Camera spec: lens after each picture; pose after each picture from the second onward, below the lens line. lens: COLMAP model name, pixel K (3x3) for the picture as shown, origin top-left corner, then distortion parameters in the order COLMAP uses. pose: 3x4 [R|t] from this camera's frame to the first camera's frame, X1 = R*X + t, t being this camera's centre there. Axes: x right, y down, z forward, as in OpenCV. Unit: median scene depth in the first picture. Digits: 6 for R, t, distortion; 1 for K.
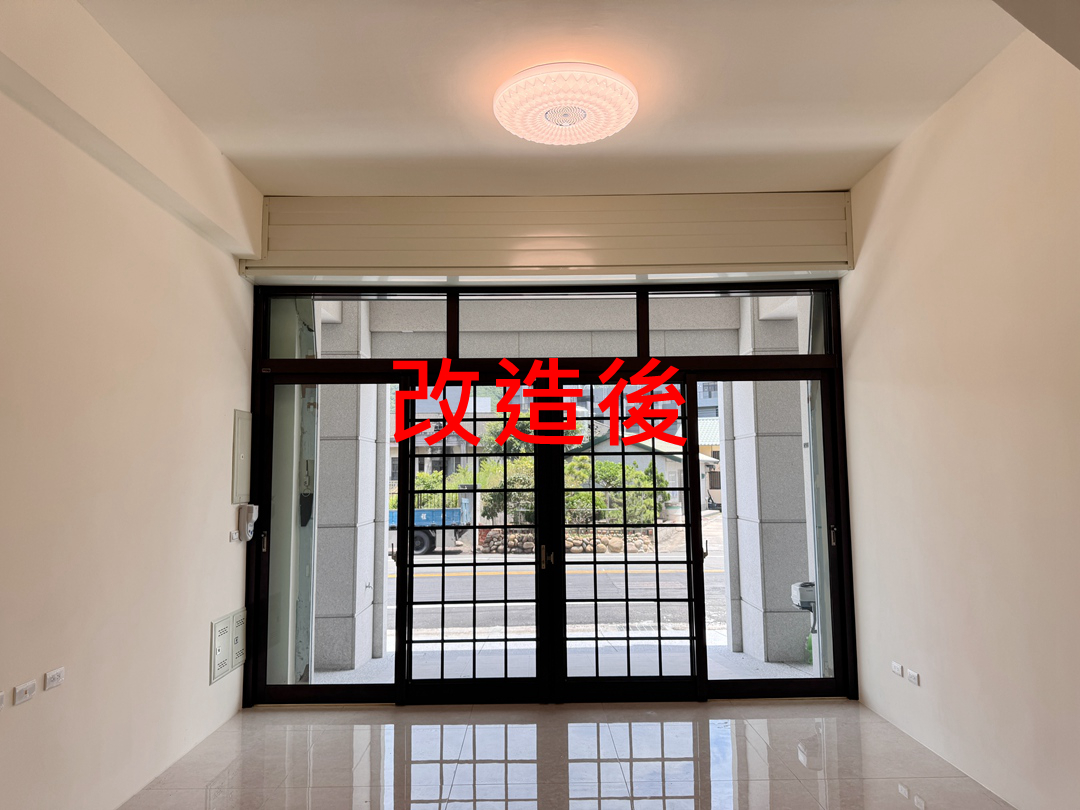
lens RADIAL K [[768.5, 0, 546.1], [0, 768.5, 400.7], [0, 0, 1]] dist [0.018320, -0.023143]
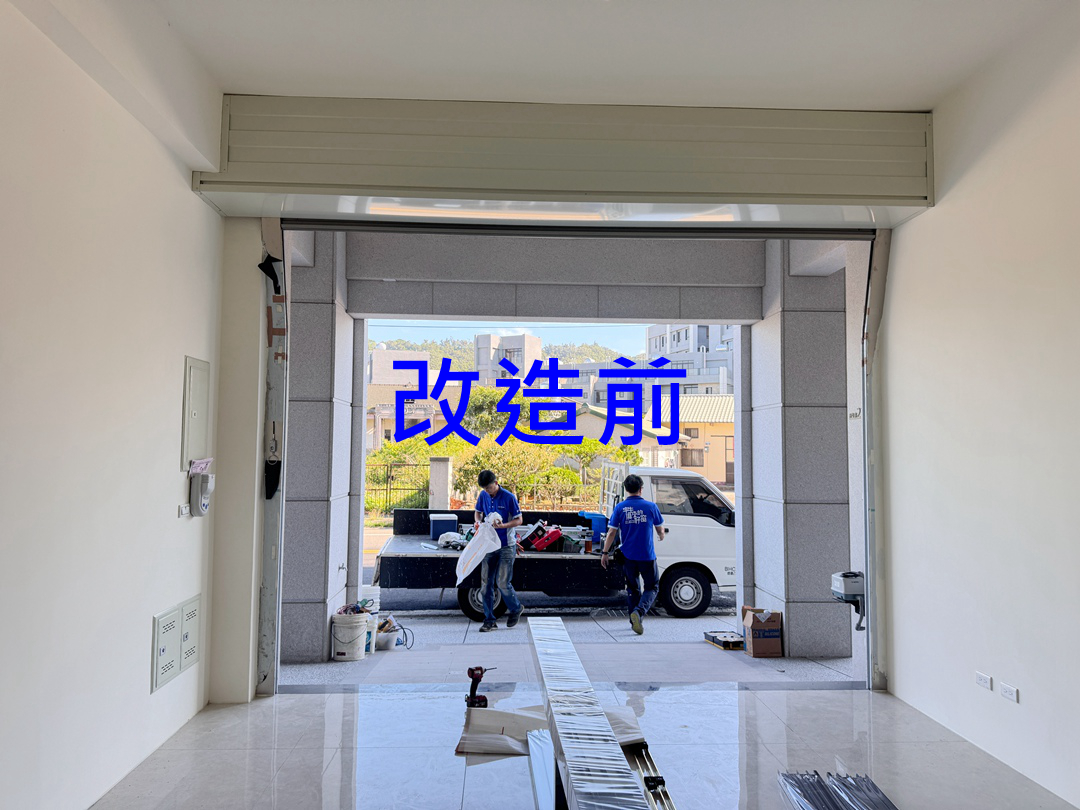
lens RADIAL K [[768.5, 0, 537.8], [0, 768.5, 404.4], [0, 0, 1]] dist [0.018320, -0.023143]
pose [[0.999242, 0.019967, 0.033410, -0.052720], [-0.021171, 0.999124, 0.036100, 0.022797], [-0.032660, -0.036780, 0.998790, 0.155994]]
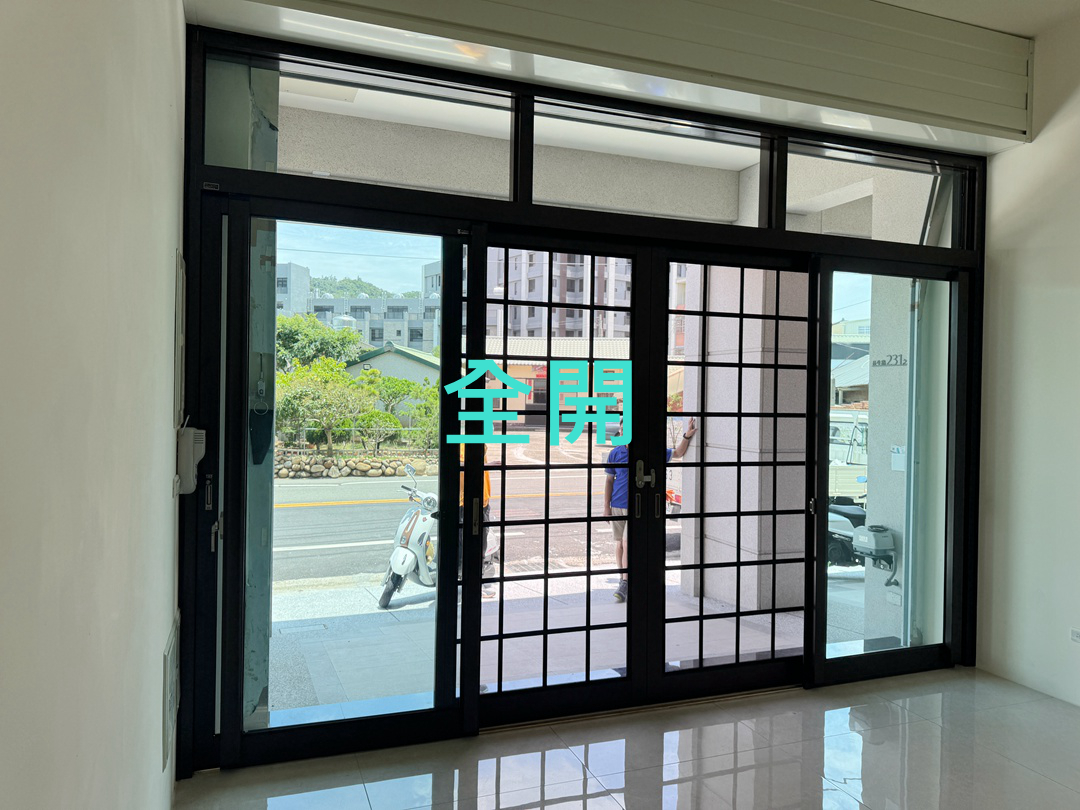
lens RADIAL K [[768.5, 0, 541.6], [0, 768.5, 405.1], [0, 0, 1]] dist [0.018320, -0.023143]
pose [[0.939746, 0.023196, 0.341084, -0.313306], [-0.060983, 0.993068, 0.100483, 0.044923], [-0.336389, -0.115229, 0.934647, 0.376618]]
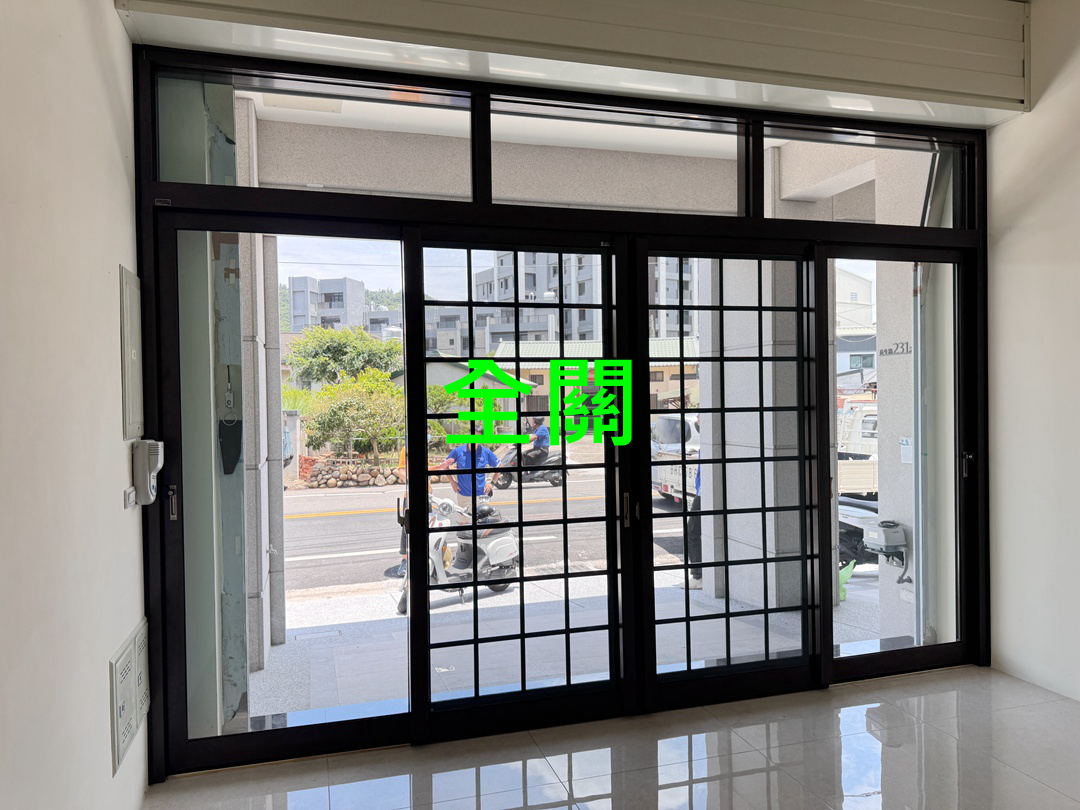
lens RADIAL K [[768.5, 0, 543.4], [0, 768.5, 414.3], [0, 0, 1]] dist [0.018320, -0.023143]
pose [[0.961845, -0.010210, 0.273406, -0.242886], [-0.020735, 0.993709, 0.110056, 0.045049], [-0.272810, -0.111526, 0.955582, 0.361440]]
